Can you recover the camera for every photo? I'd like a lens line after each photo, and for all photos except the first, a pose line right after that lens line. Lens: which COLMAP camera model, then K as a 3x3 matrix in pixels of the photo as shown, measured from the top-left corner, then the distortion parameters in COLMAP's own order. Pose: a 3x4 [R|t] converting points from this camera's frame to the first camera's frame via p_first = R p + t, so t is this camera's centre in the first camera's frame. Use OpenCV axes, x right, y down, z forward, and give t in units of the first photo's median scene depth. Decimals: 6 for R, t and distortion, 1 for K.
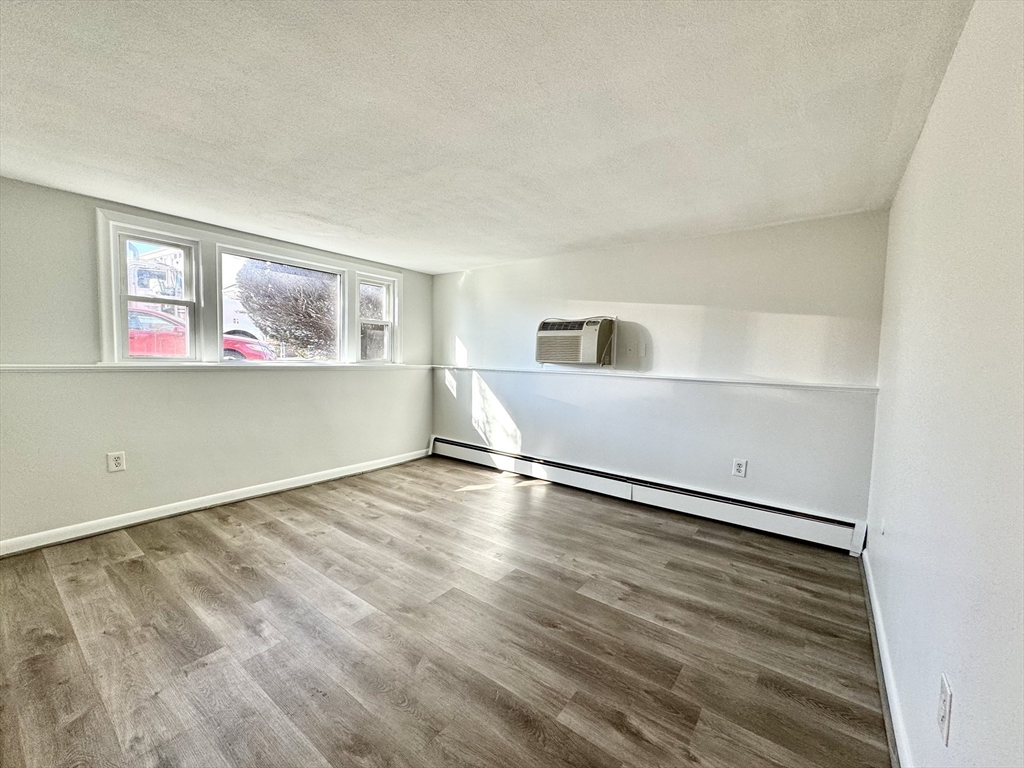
lens RADIAL K [[418.5, 0, 512.0], [0, 418.5, 384.0], [0, 0, 1]] dist [0.000935, -0.000167]
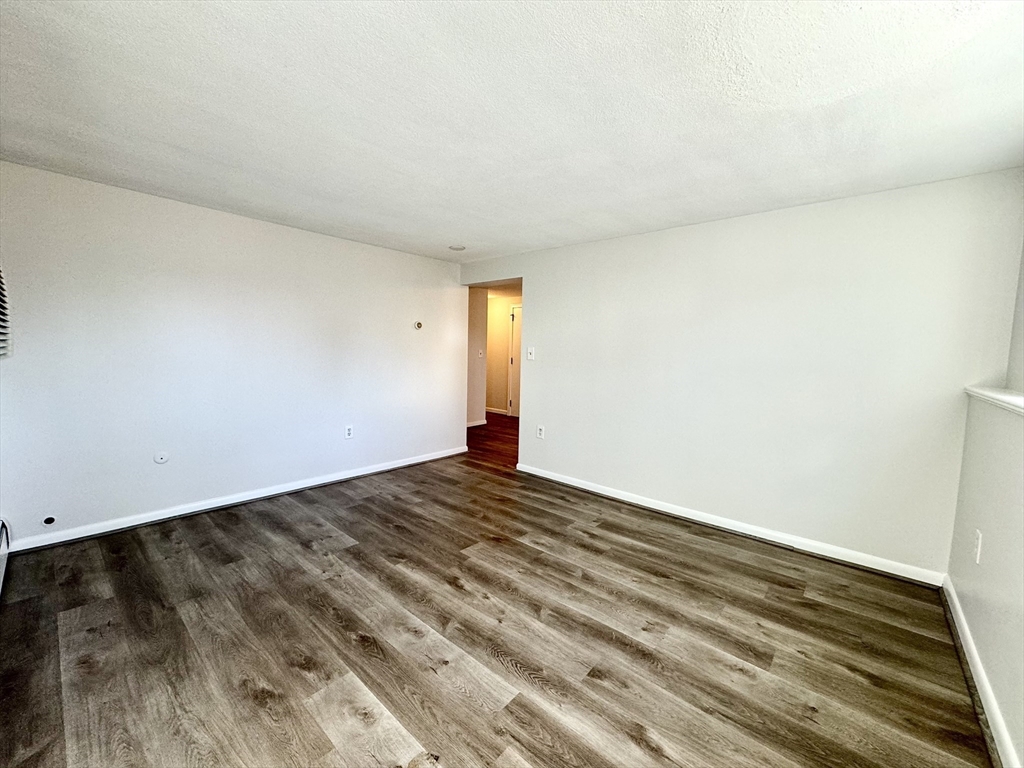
lens RADIAL K [[418.5, 0, 512.0], [0, 418.5, 384.0], [0, 0, 1]] dist [0.000935, -0.000167]
pose [[-0.996241, -0.053737, 0.067942, -0.305474], [-0.043156, 0.987956, 0.148594, -0.137663], [-0.075109, 0.145103, -0.986562, 1.866471]]
